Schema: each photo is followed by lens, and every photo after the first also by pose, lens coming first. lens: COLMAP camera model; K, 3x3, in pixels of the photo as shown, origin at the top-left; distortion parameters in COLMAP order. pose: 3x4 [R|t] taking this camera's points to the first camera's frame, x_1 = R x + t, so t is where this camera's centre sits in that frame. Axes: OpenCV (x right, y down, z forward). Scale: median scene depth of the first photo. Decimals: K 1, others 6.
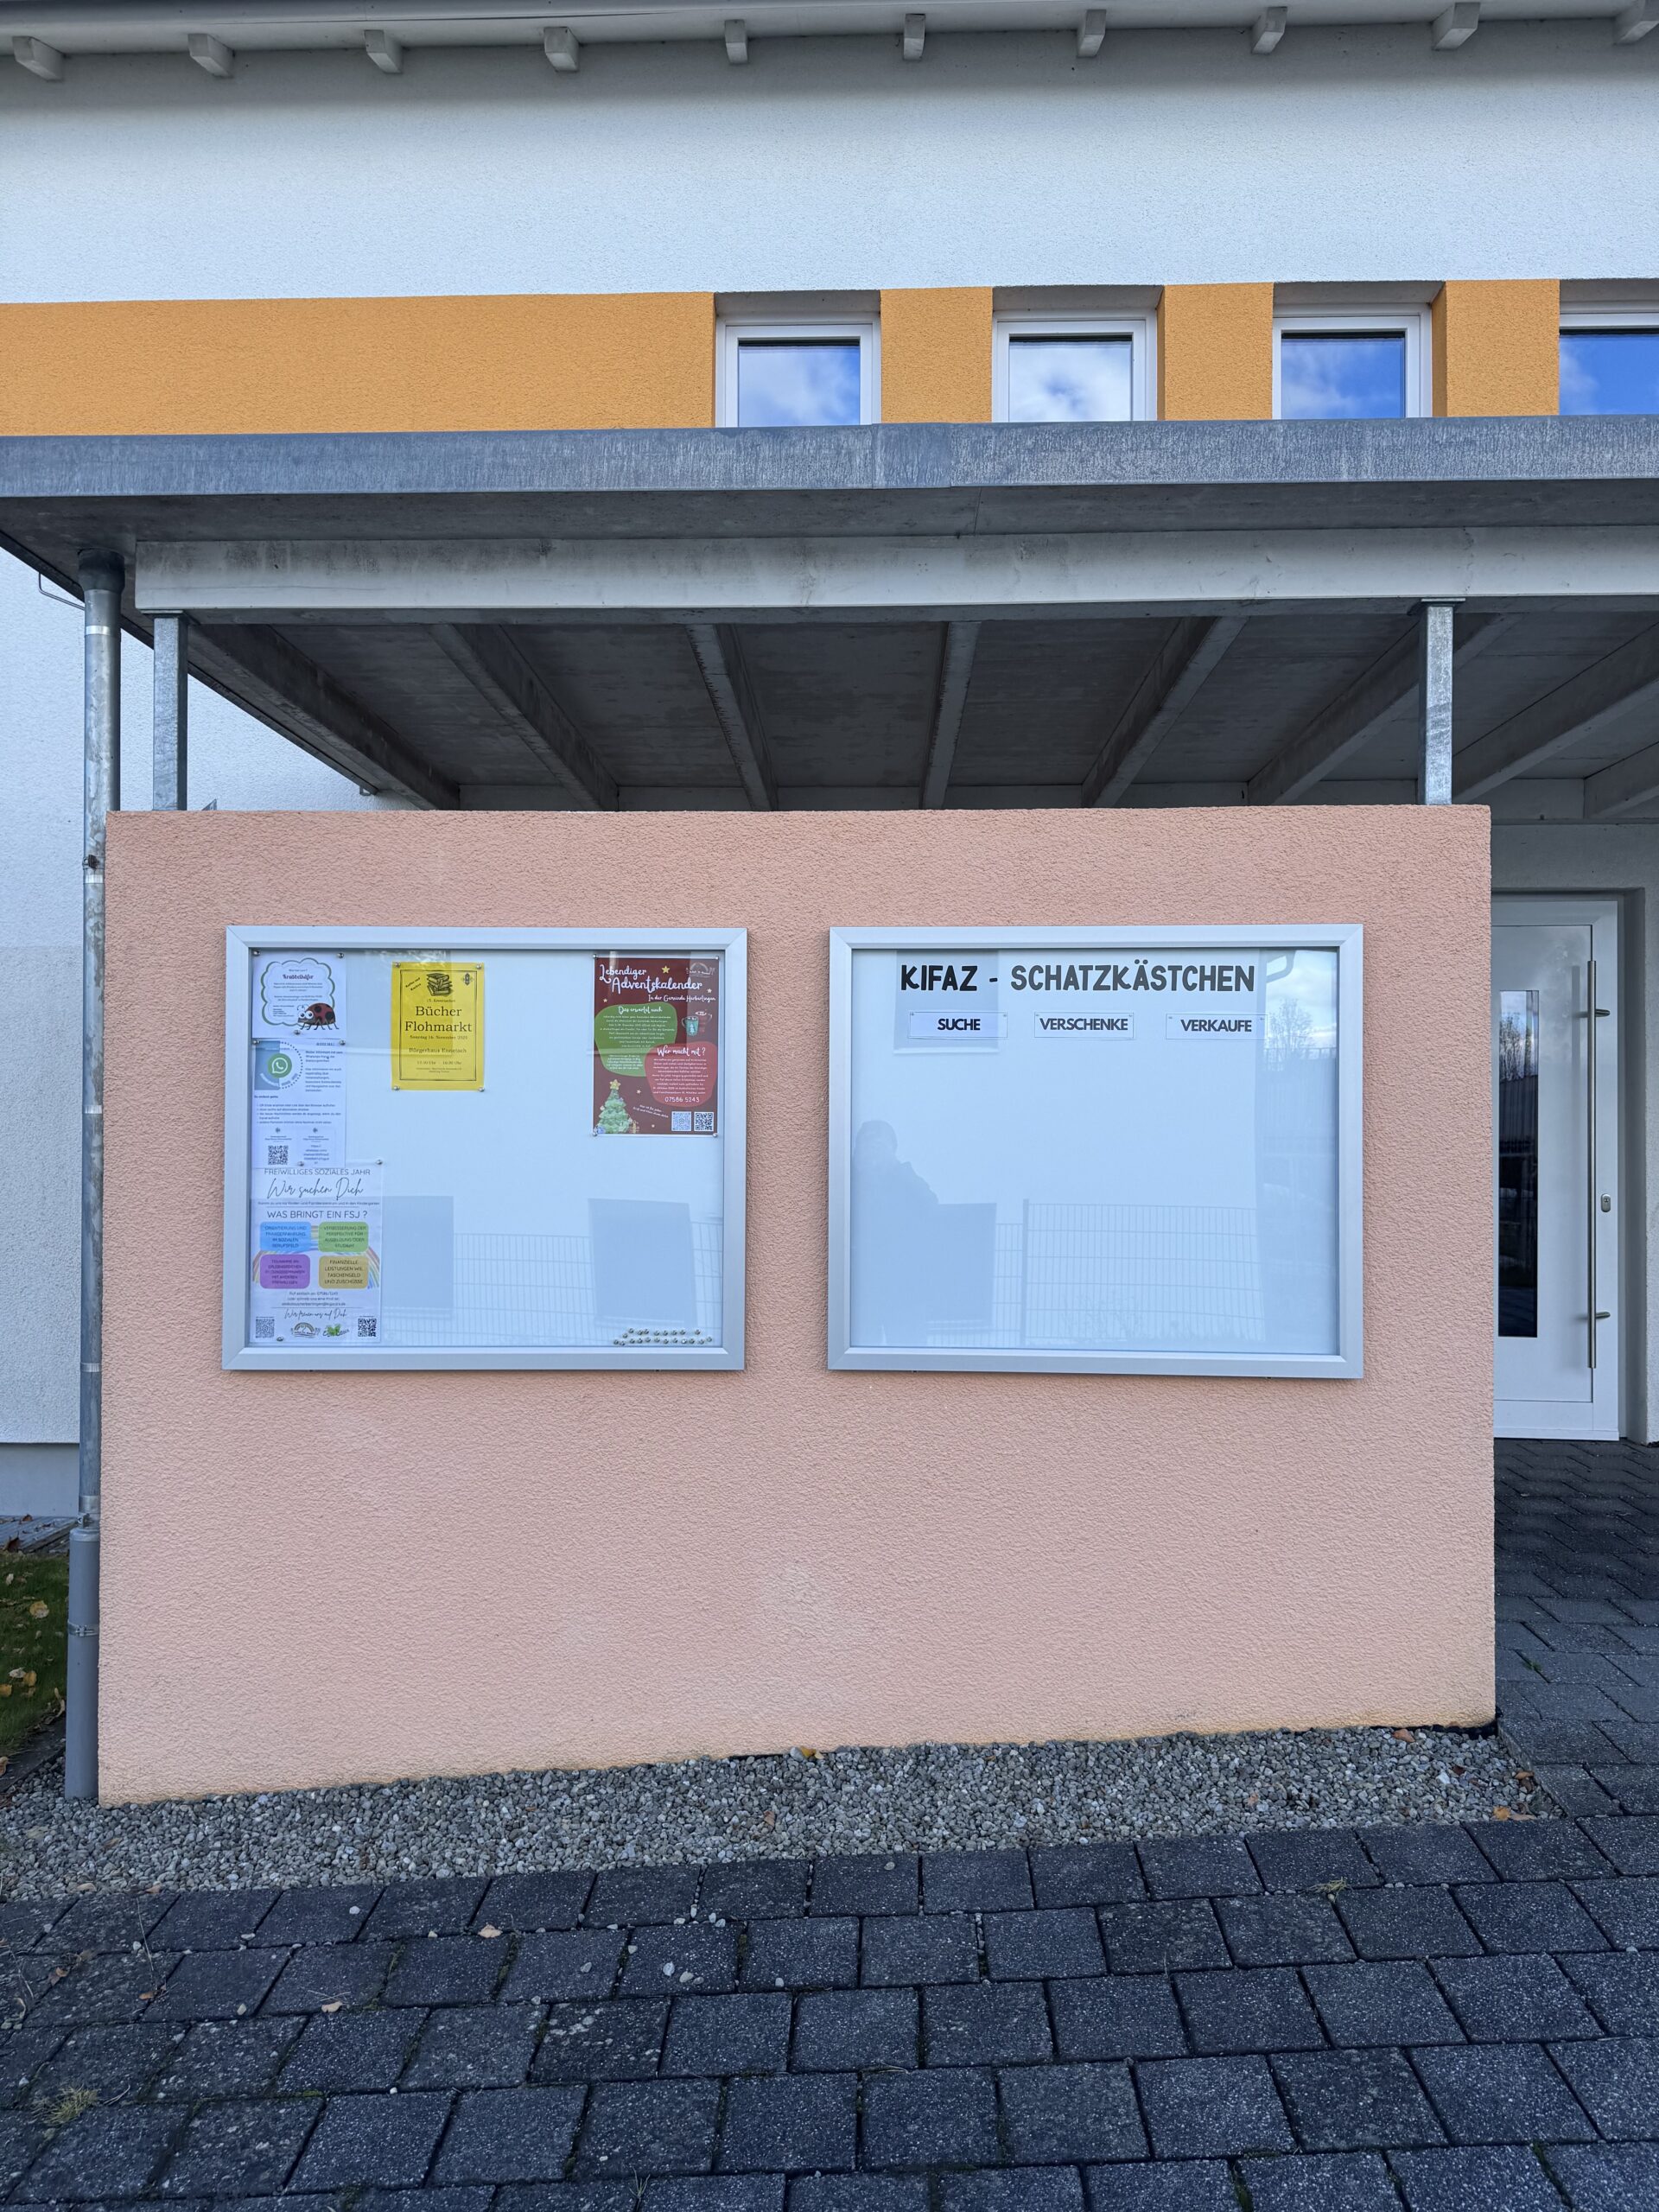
lens RADIAL K [[1527.7, 0, 818.9], [0, 1527.7, 1142.6], [0, 0, 1]] dist [0.116924, -0.209467]
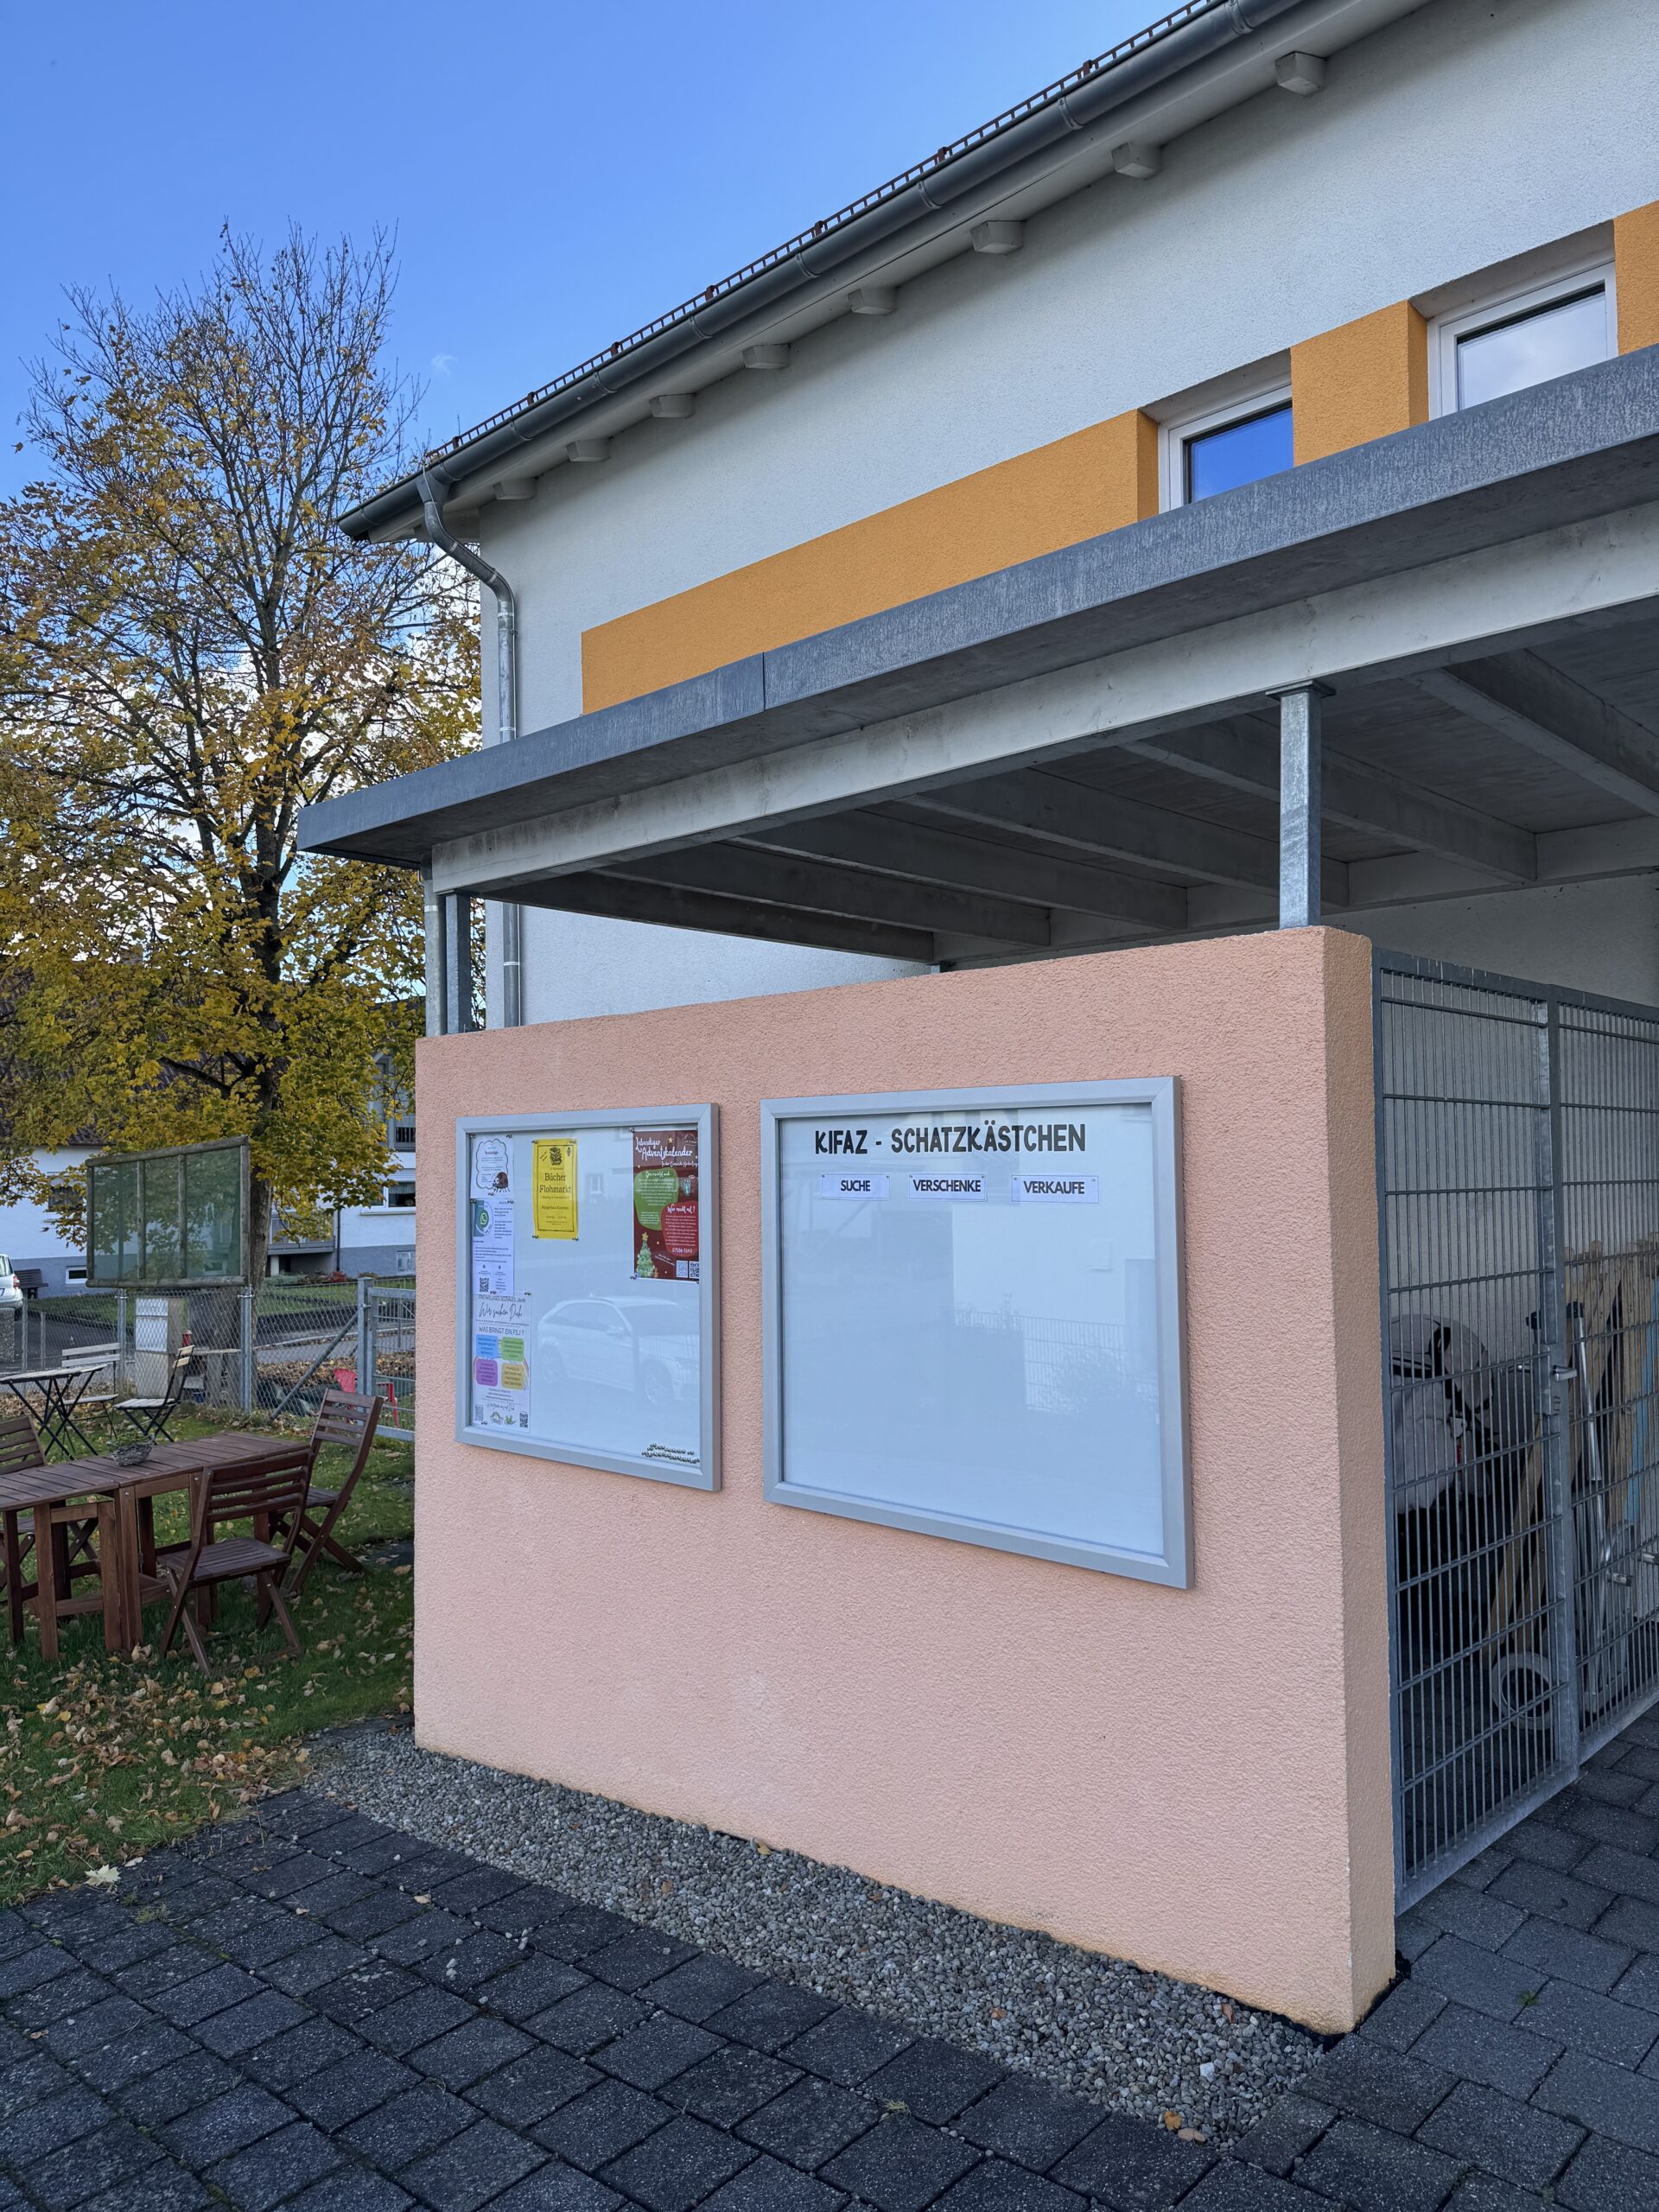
lens RADIAL K [[1543.7, 0, 825.2], [0, 1543.7, 1147.4], [0, 0, 1]] dist [0.093530, -0.144441]
pose [[0.745114, -0.021516, -0.666590, 0.787219], [0.008895, 0.999711, -0.022325, -0.080259], [0.666878, 0.010705, 0.745090, 0.192338]]
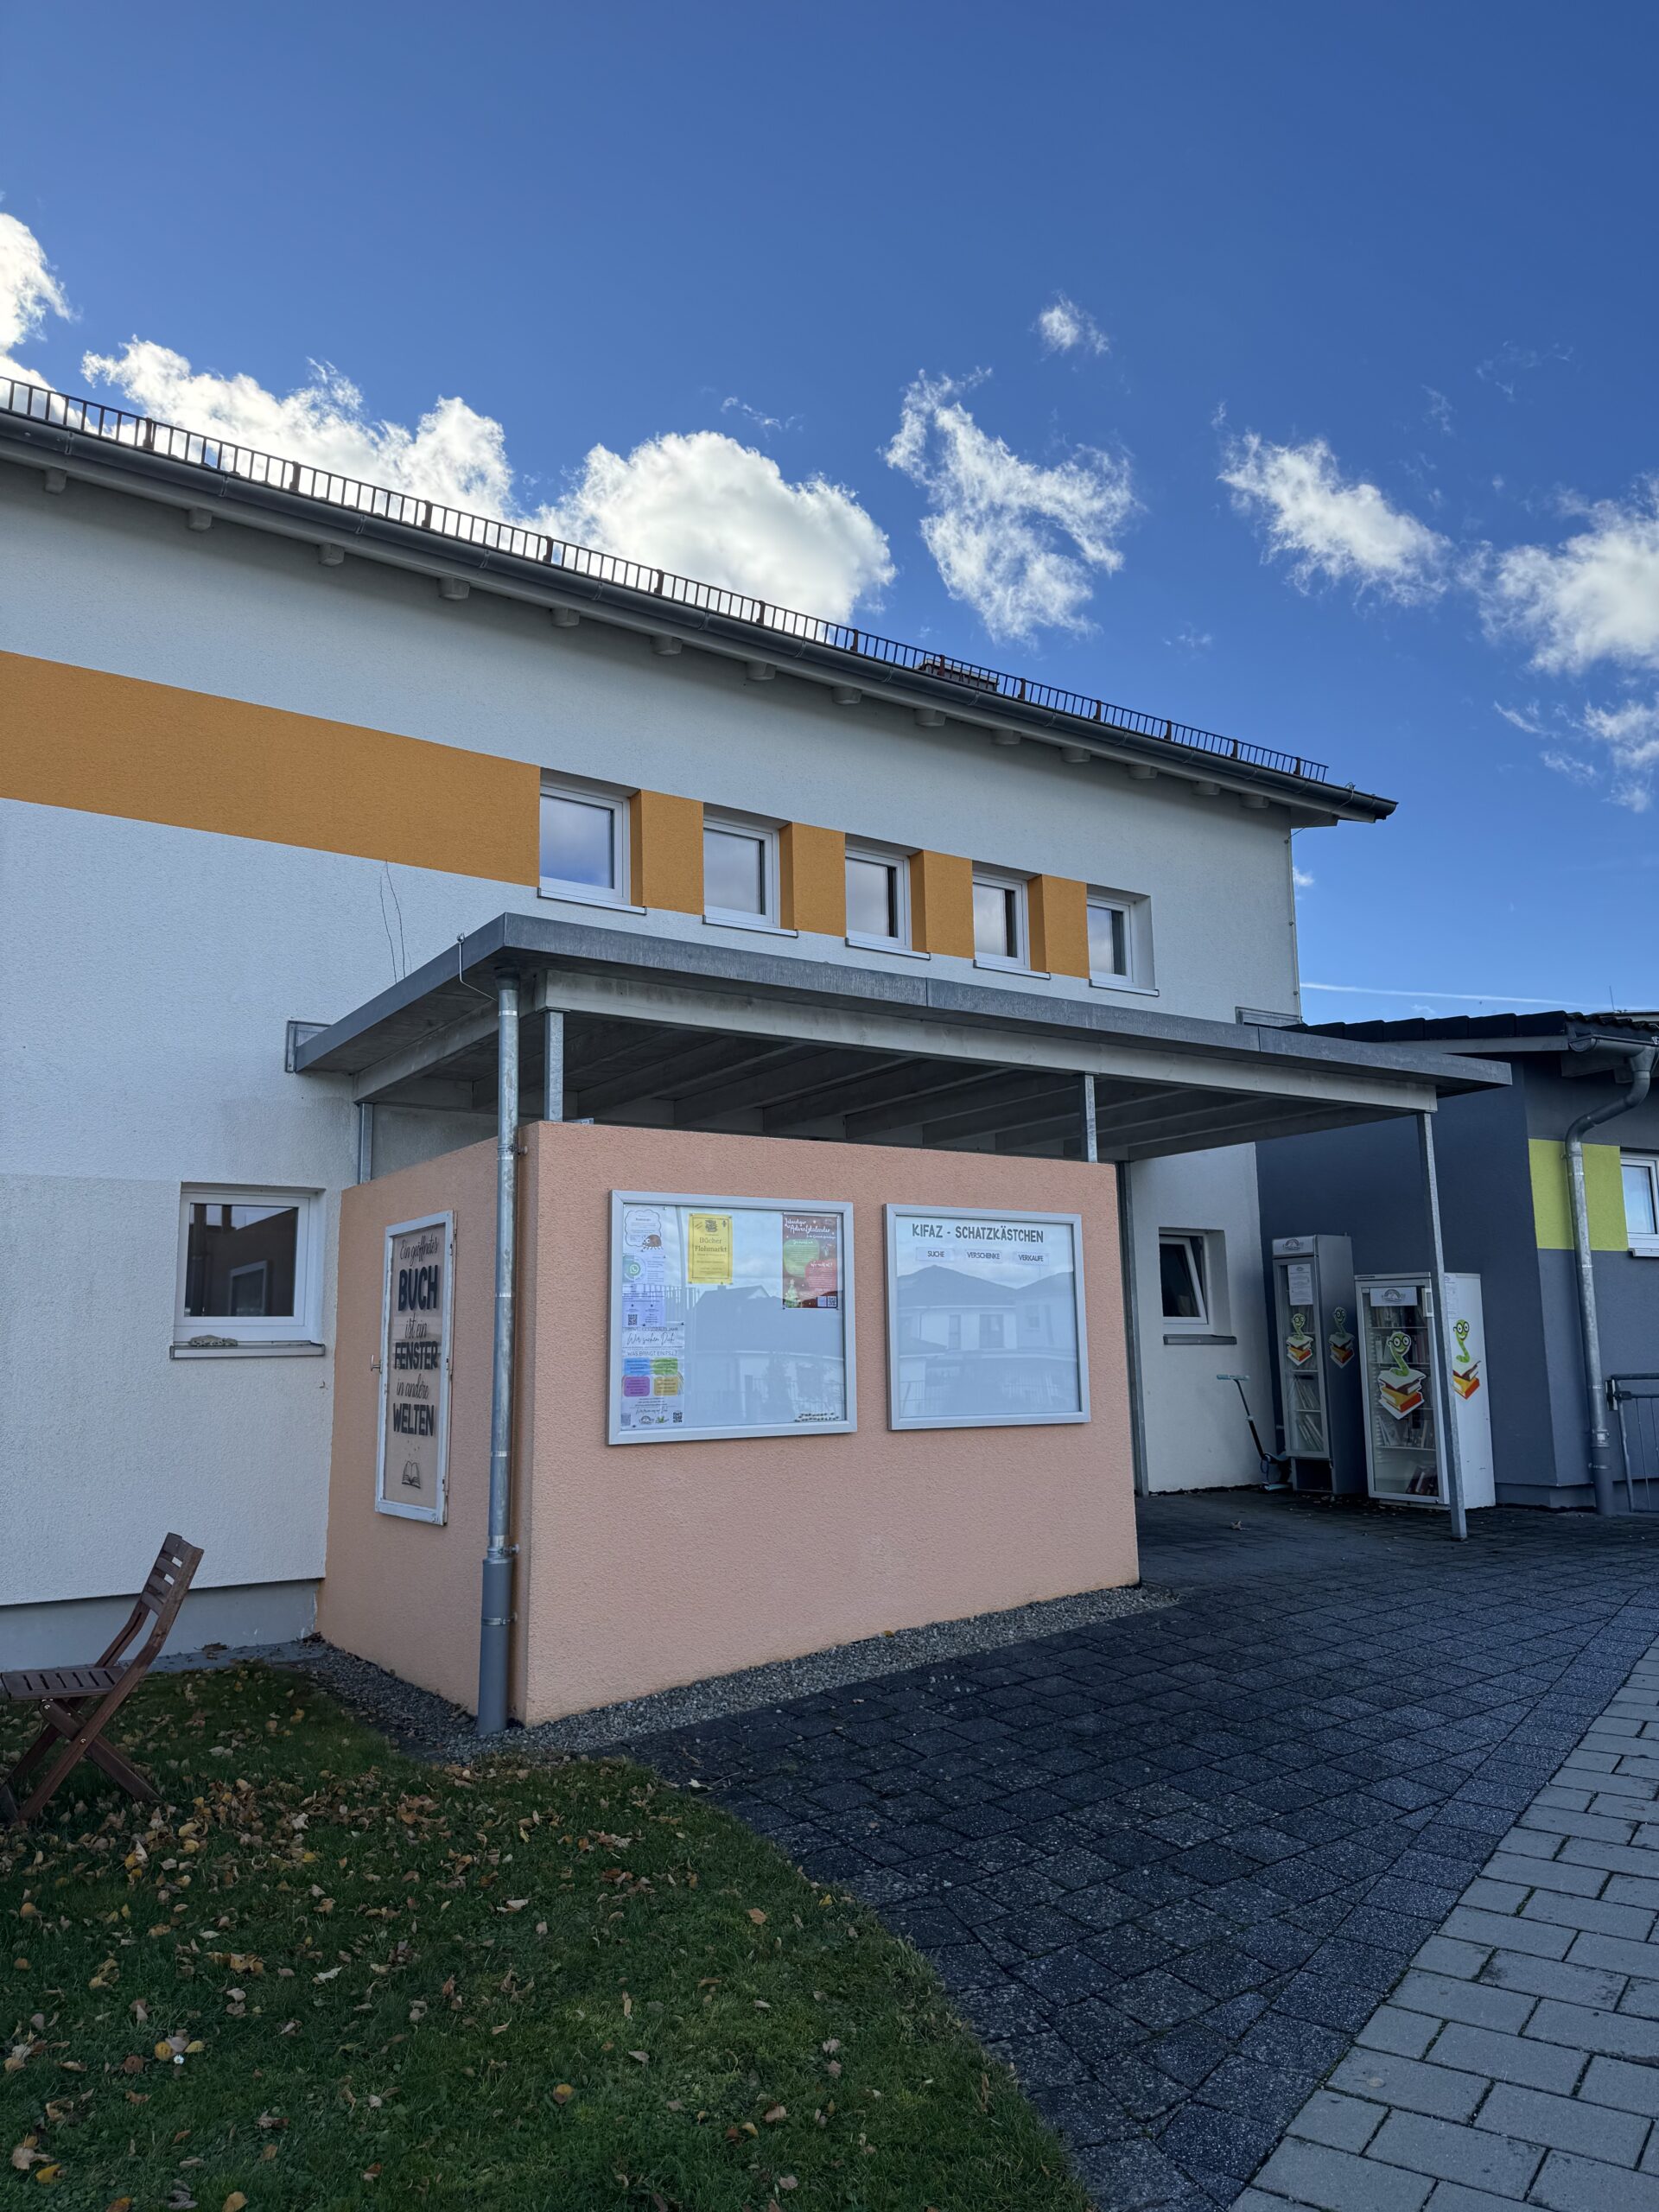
lens RADIAL K [[1527.7, 0, 818.9], [0, 1527.7, 1142.6], [0, 0, 1]] dist [0.116924, -0.209467]
pose [[0.817300, 0.065589, 0.572467, -1.208637], [0.023796, 0.988811, -0.147264, 0.072018], [-0.575721, 0.133981, 0.806594, -0.568842]]
